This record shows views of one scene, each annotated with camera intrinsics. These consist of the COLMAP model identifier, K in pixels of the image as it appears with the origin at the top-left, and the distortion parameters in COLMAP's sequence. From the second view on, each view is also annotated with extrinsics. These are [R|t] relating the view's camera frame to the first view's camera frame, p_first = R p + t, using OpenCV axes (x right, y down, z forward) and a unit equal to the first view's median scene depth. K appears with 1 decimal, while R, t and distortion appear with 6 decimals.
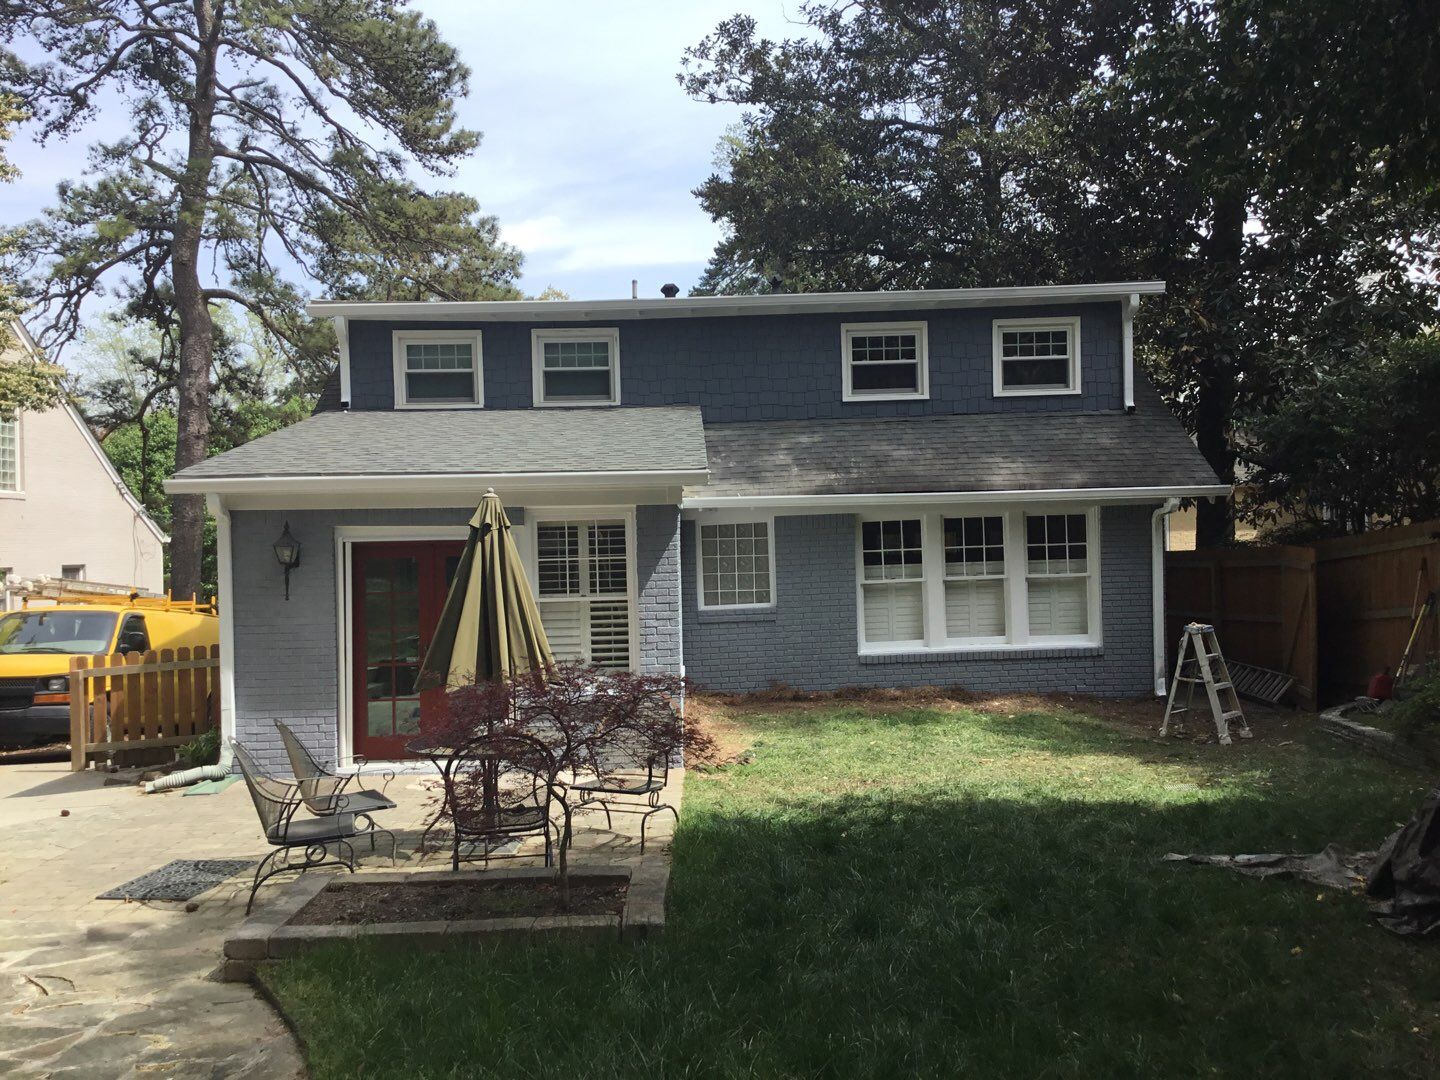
lens RADIAL K [[1282.2, 0, 717.0], [0, 1282.2, 536.1], [0, 0, 1]] dist [0.120098, -0.229059]
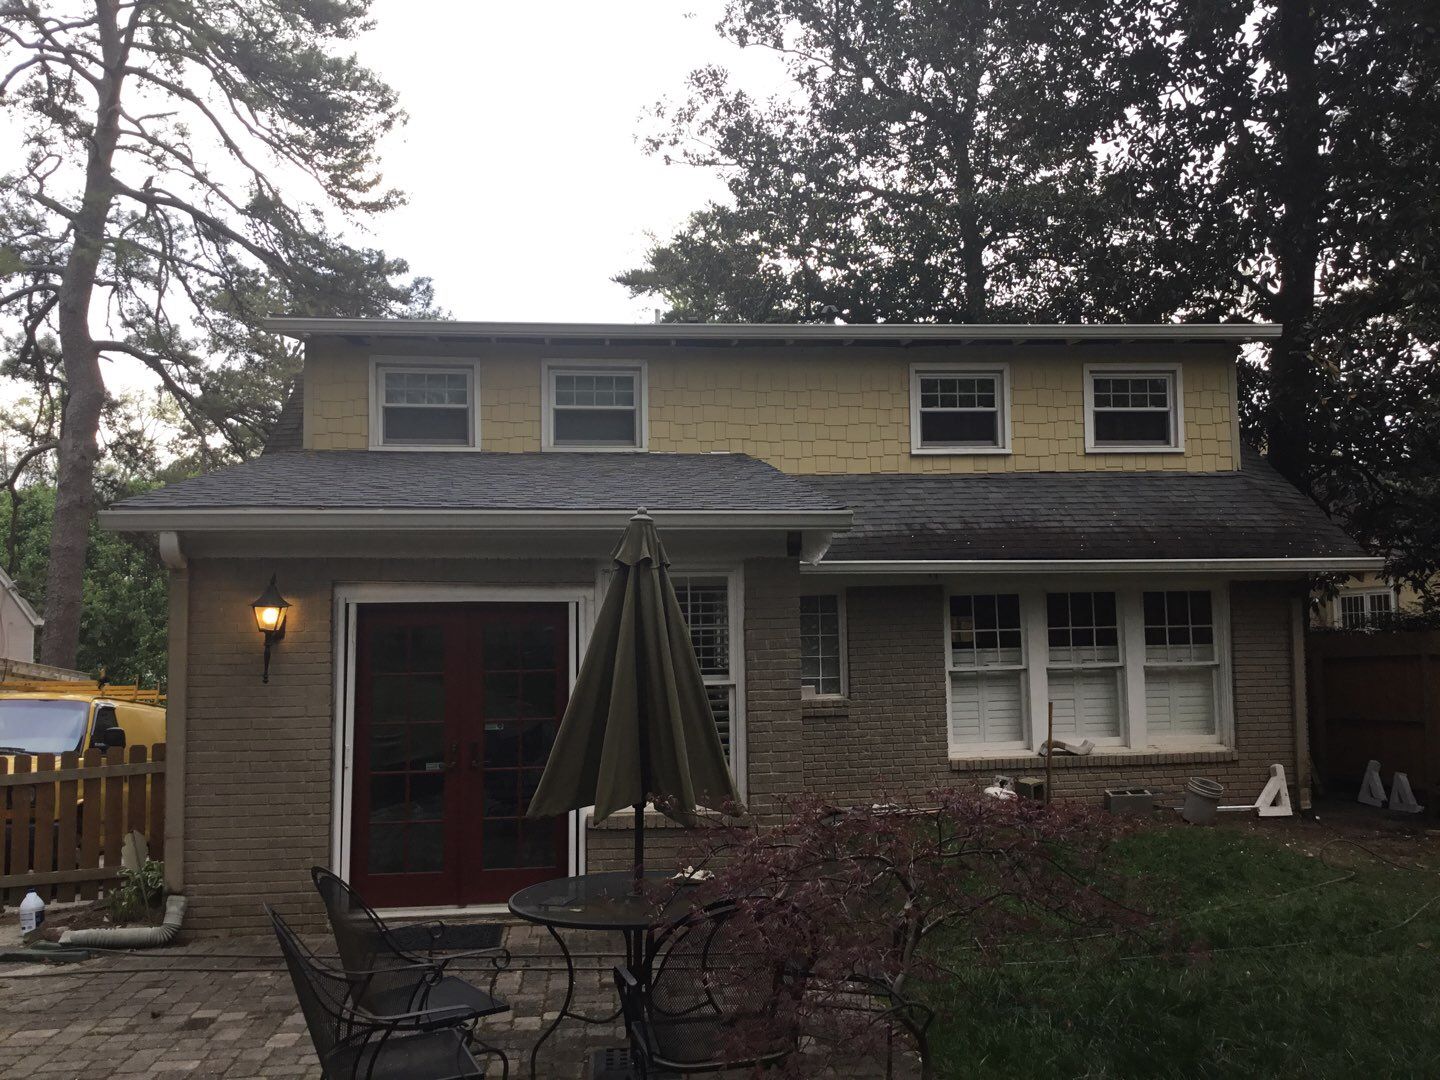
lens RADIAL K [[1262.6, 0, 706.8], [0, 1262.6, 542.4], [0, 0, 1]] dist [0.119748, -0.184097]
pose [[0.995614, 0.017407, 0.091918, -0.057040], [-0.010614, 0.997211, -0.073877, 0.008206], [-0.092948, 0.072578, 0.993022, 0.099045]]
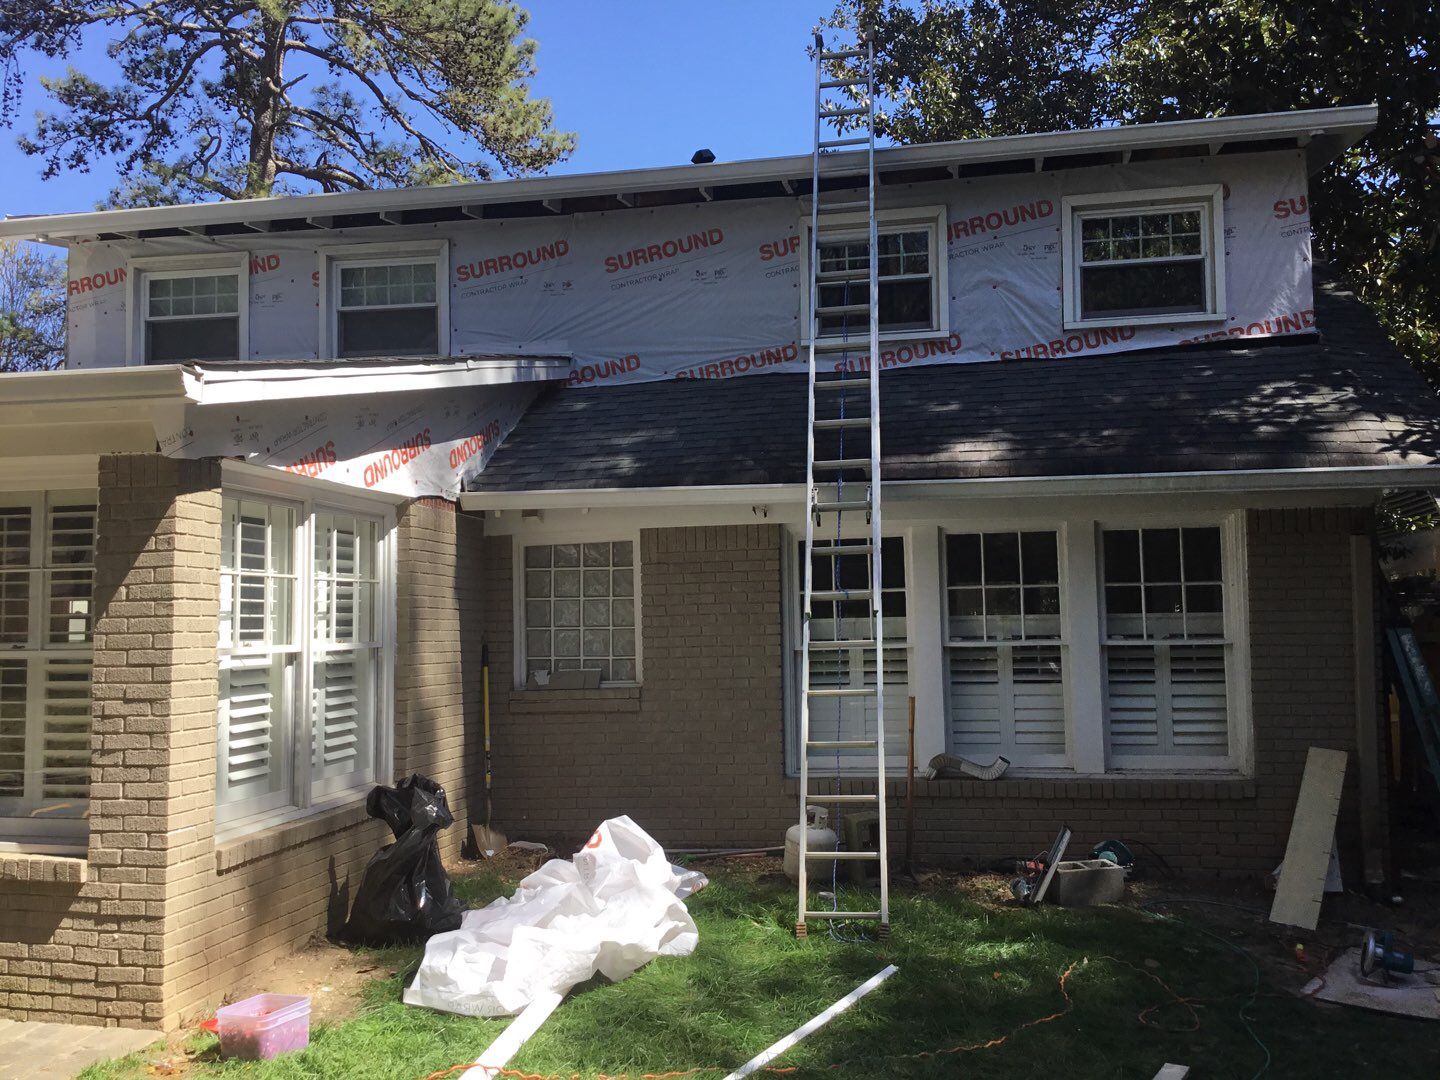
lens RADIAL K [[1282.2, 0, 717.0], [0, 1282.2, 536.1], [0, 0, 1]] dist [0.120098, -0.229059]
pose [[0.976793, -0.000081, -0.214184, 0.096529], [-0.015067, 0.997497, -0.069091, 0.012896], [0.213653, 0.070715, 0.974347, 0.214196]]
